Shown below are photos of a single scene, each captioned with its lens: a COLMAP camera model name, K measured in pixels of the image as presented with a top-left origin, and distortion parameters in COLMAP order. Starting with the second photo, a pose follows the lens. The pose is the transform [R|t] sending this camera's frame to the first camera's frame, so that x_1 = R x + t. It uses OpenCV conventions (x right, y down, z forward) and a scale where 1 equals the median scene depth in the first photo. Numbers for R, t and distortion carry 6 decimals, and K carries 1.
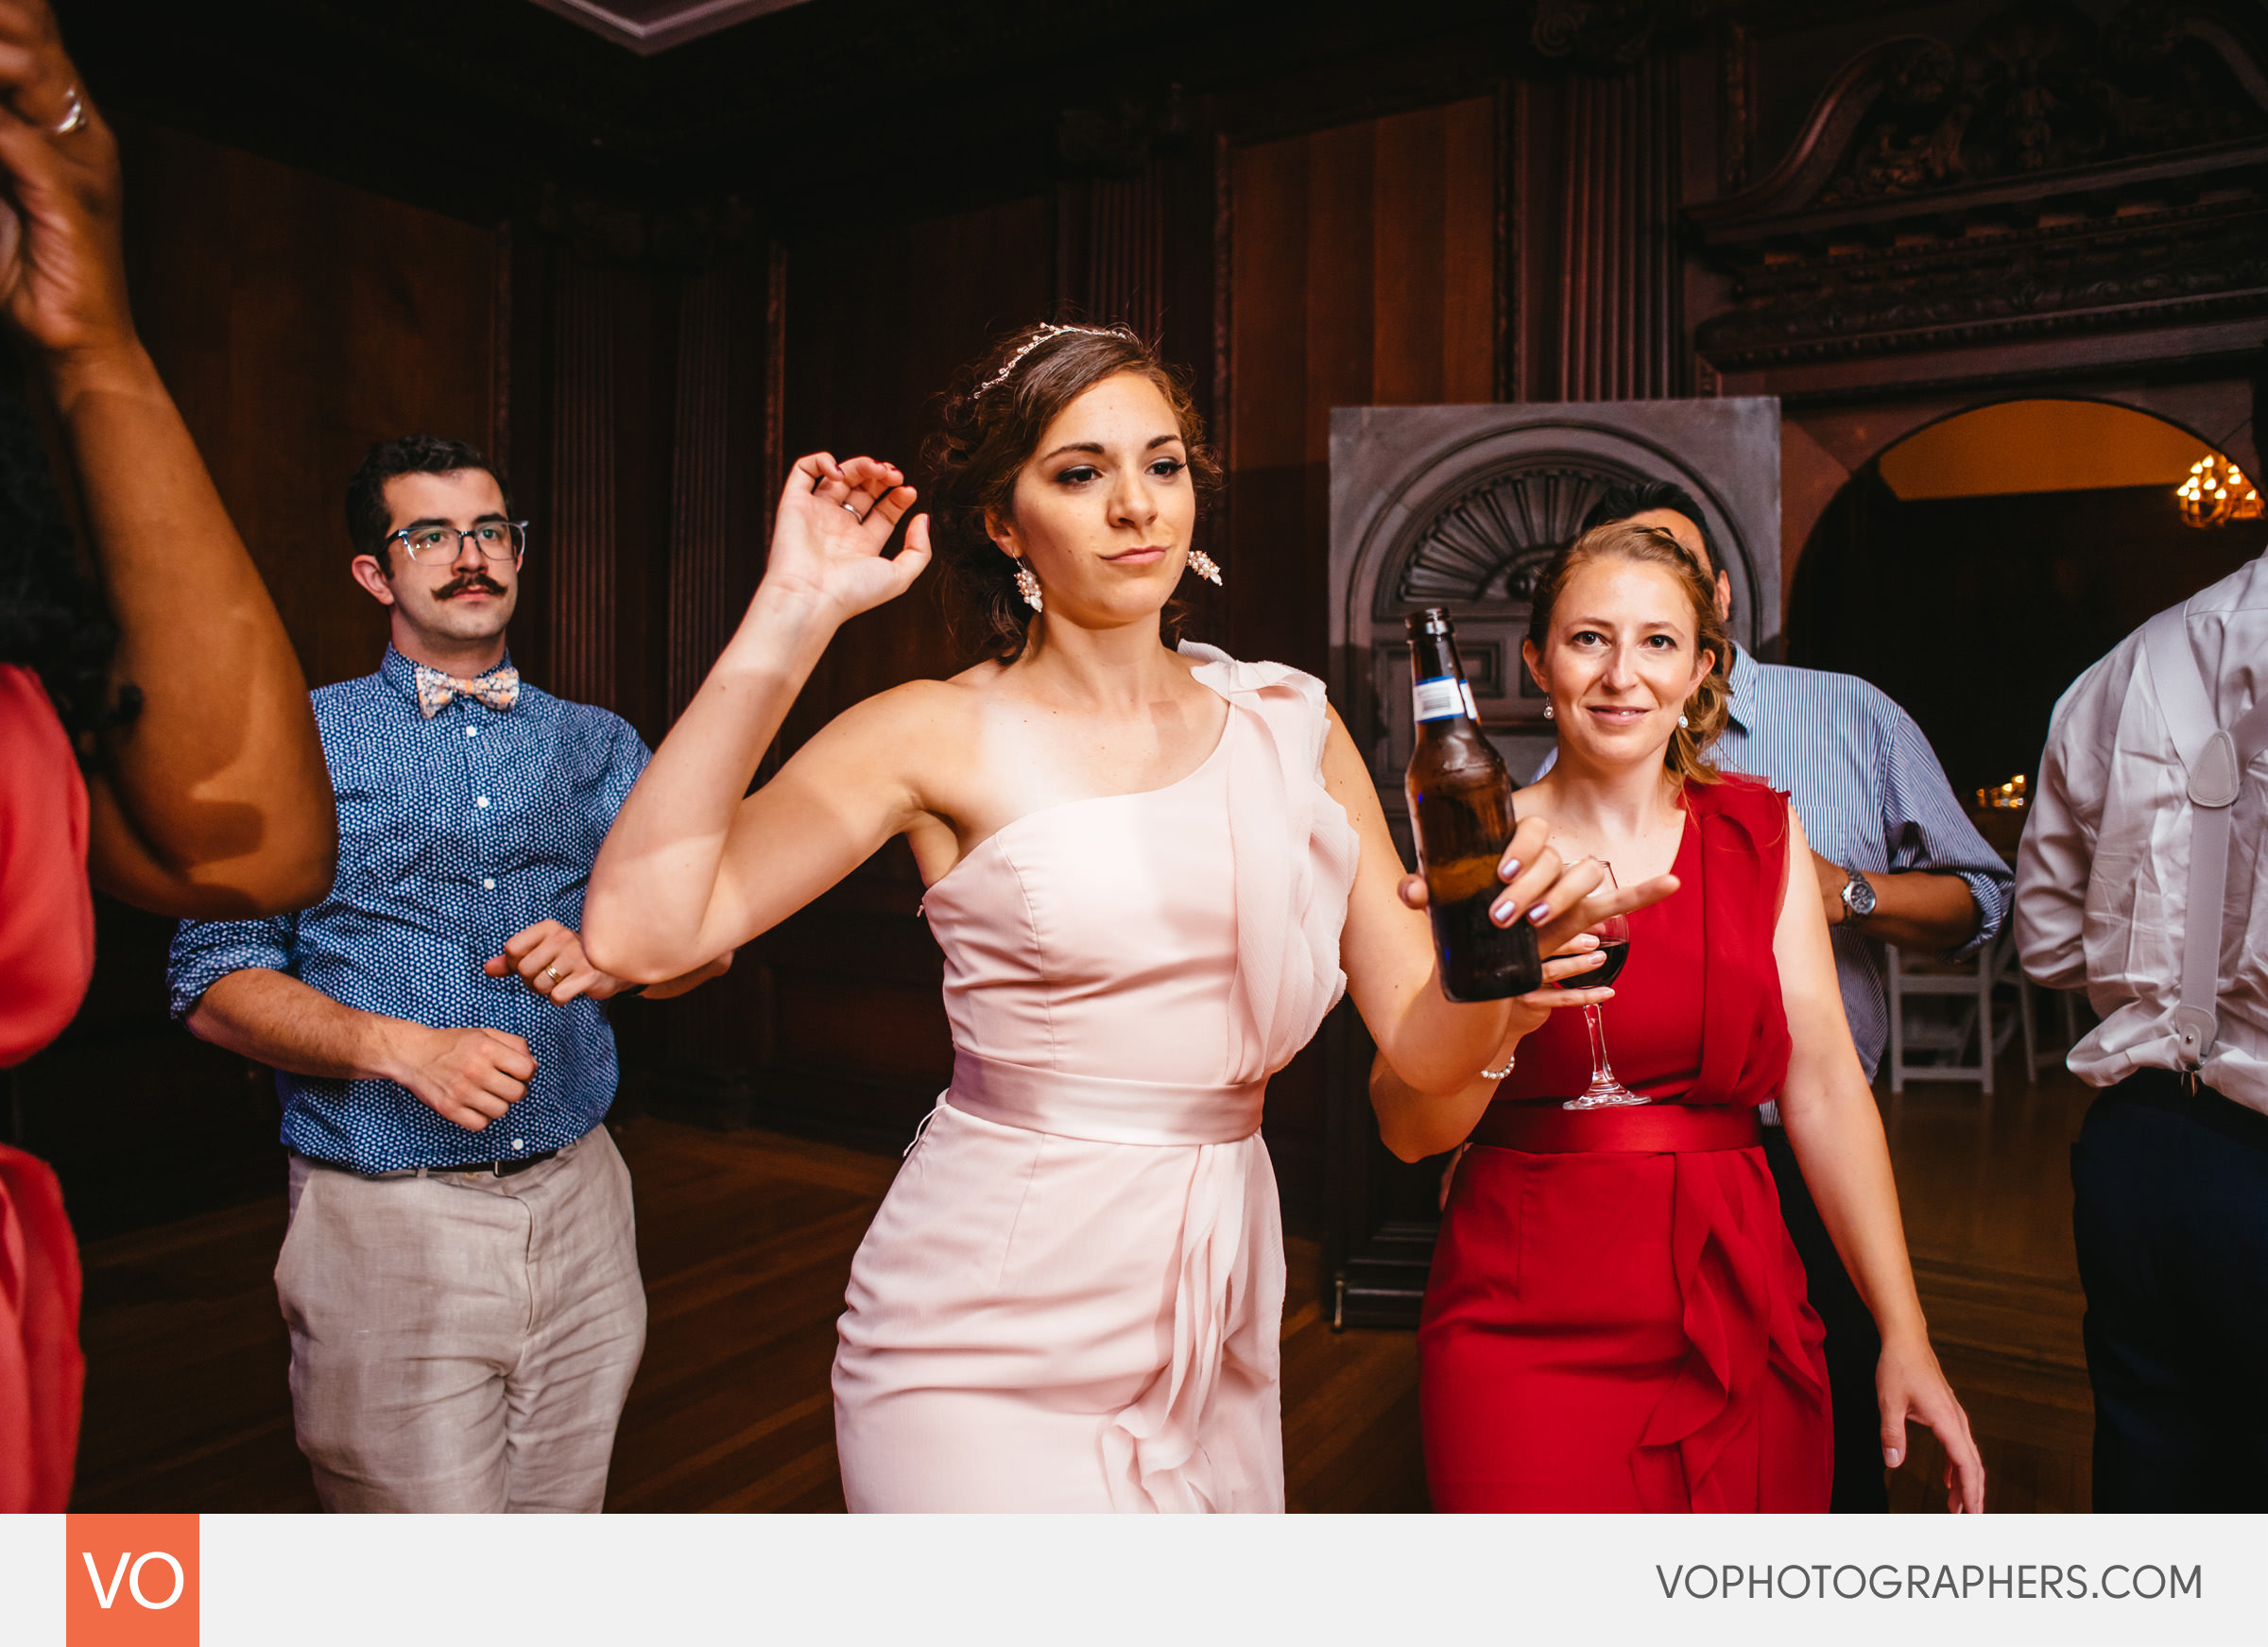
lens RADIAL K [[1562.4, 0, 1068.4], [0, 1562.4, 714.0], [0, 0, 1]] dist [-0.083831, 0.066751]
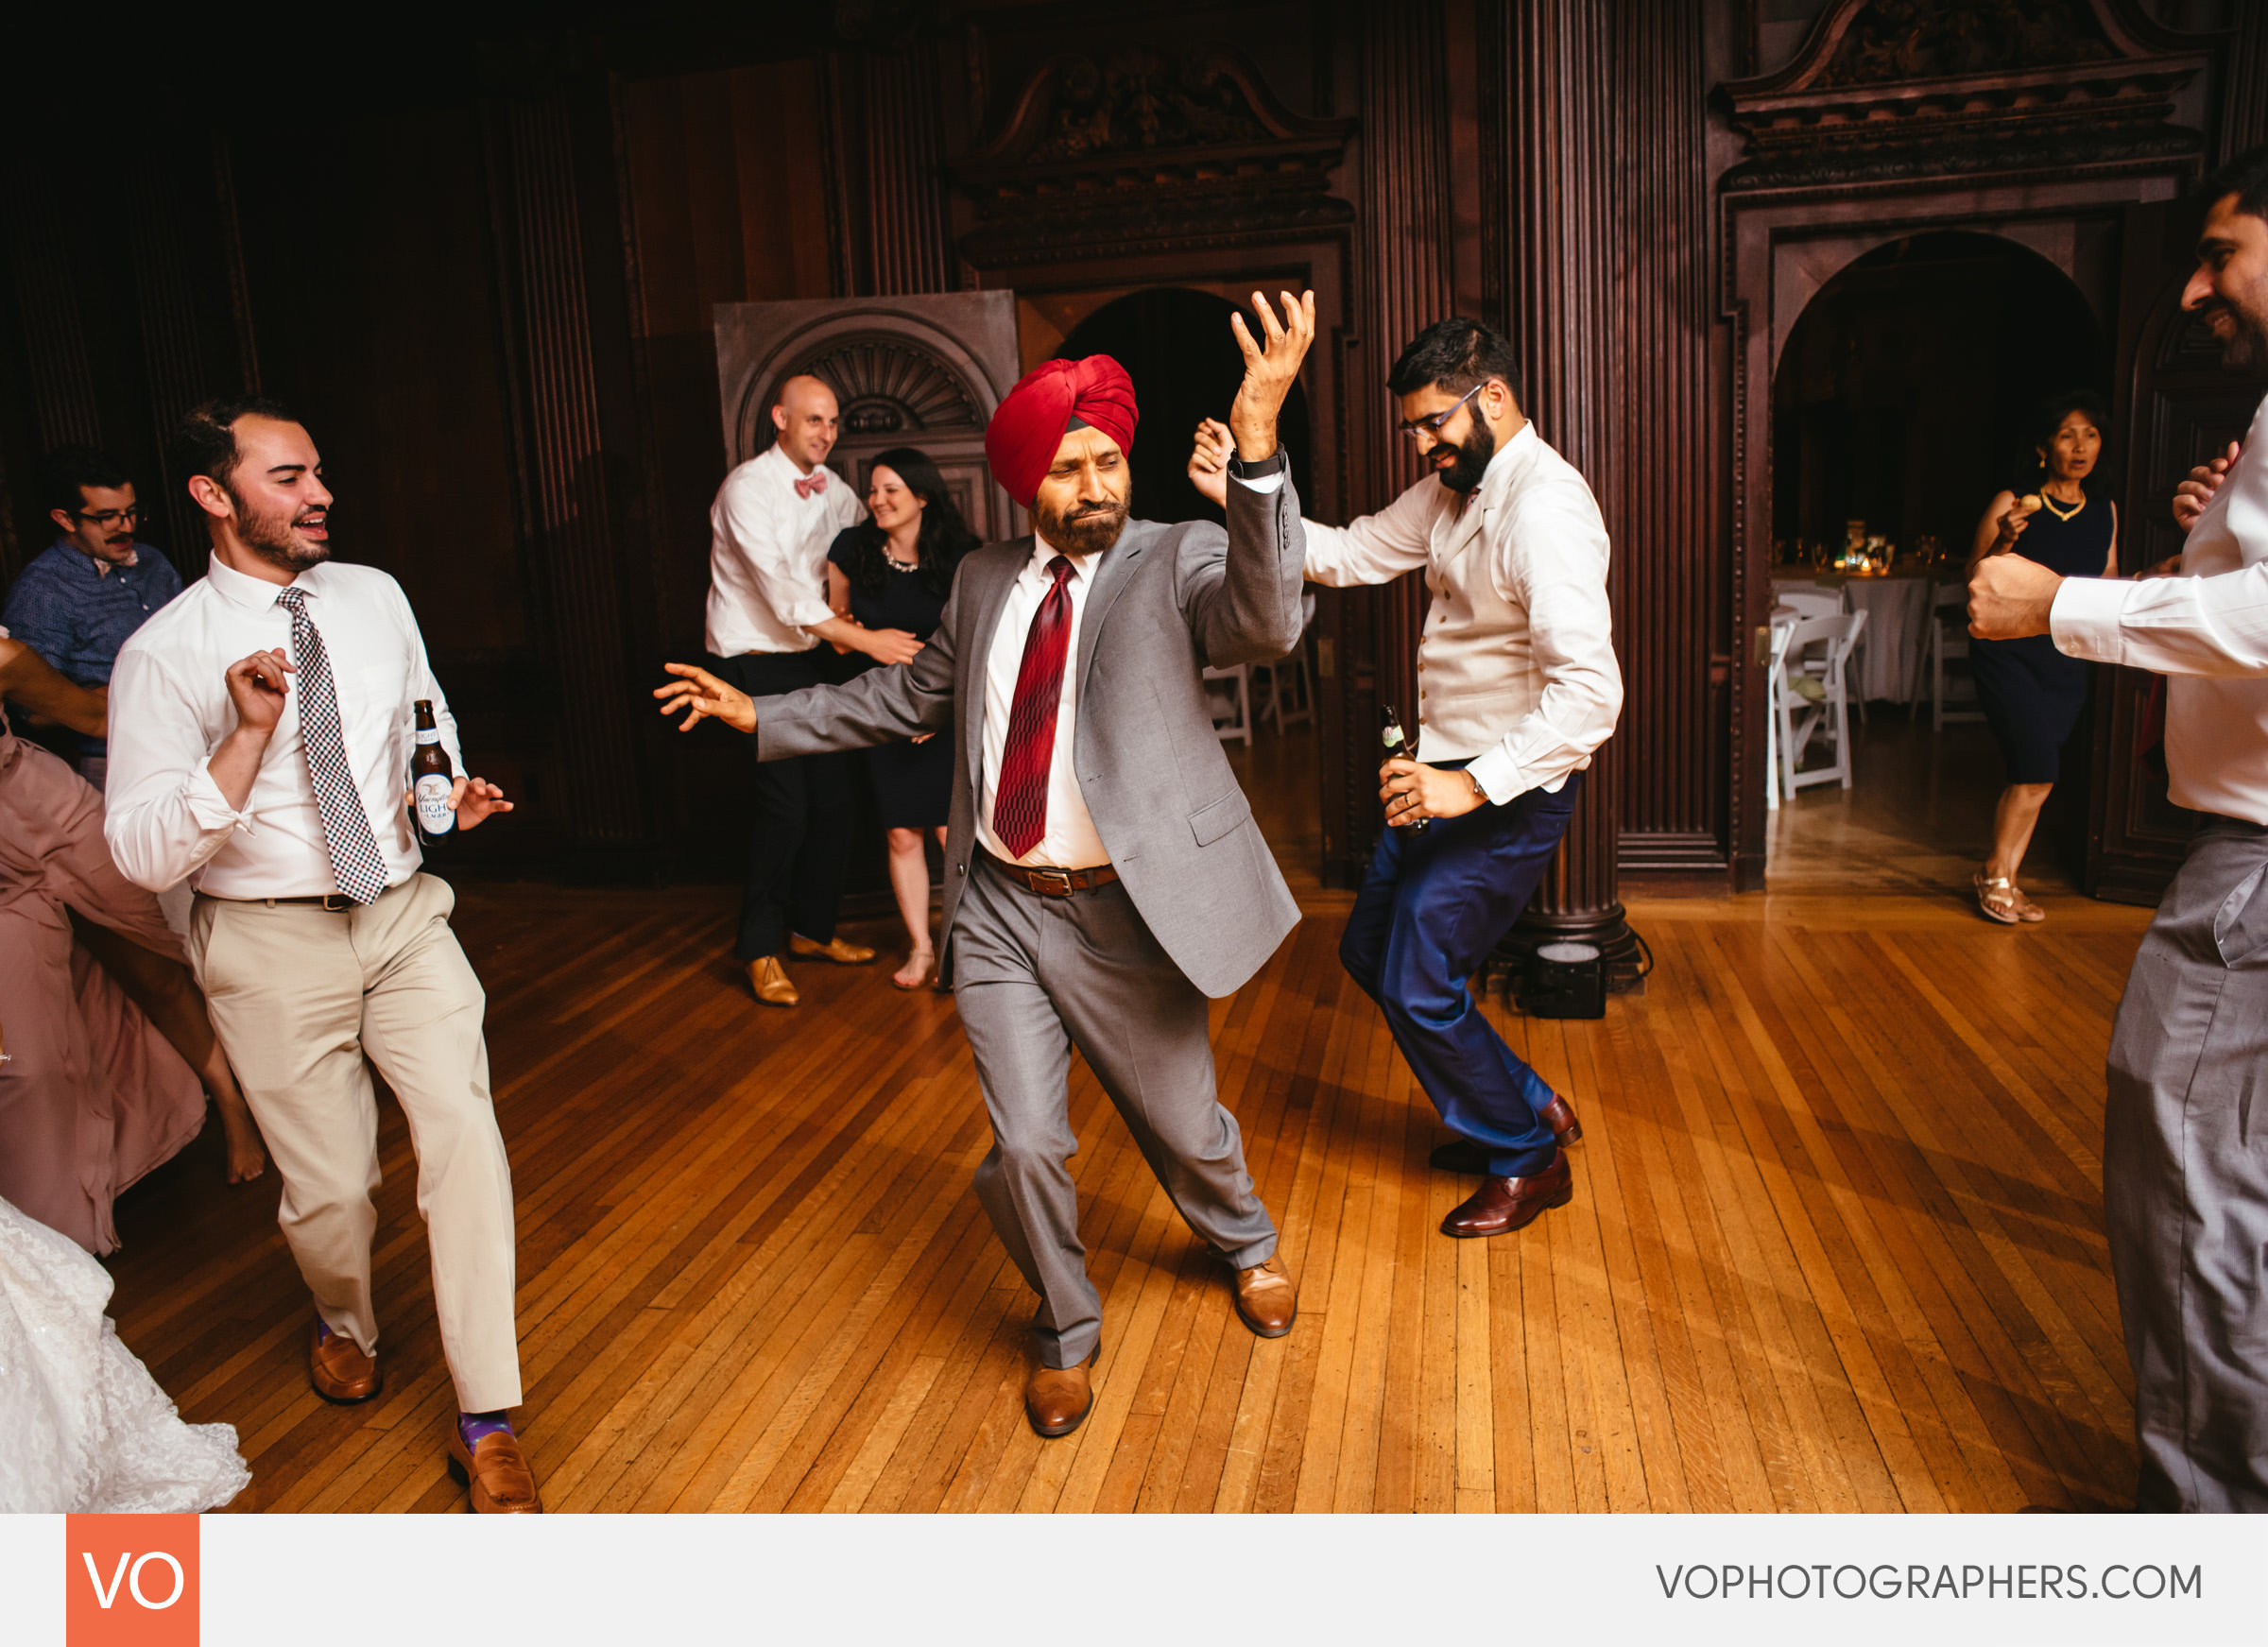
lens RADIAL K [[1562.4, 0, 1089.9], [0, 1562.4, 727.5], [0, 0, 1]] dist [-0.083831, 0.066751]
pose [[0.930790, -0.118077, 0.345960, -0.045309], [0.061115, 0.983341, 0.171189, -0.038095], [-0.360410, -0.138197, 0.922500, -0.485933]]
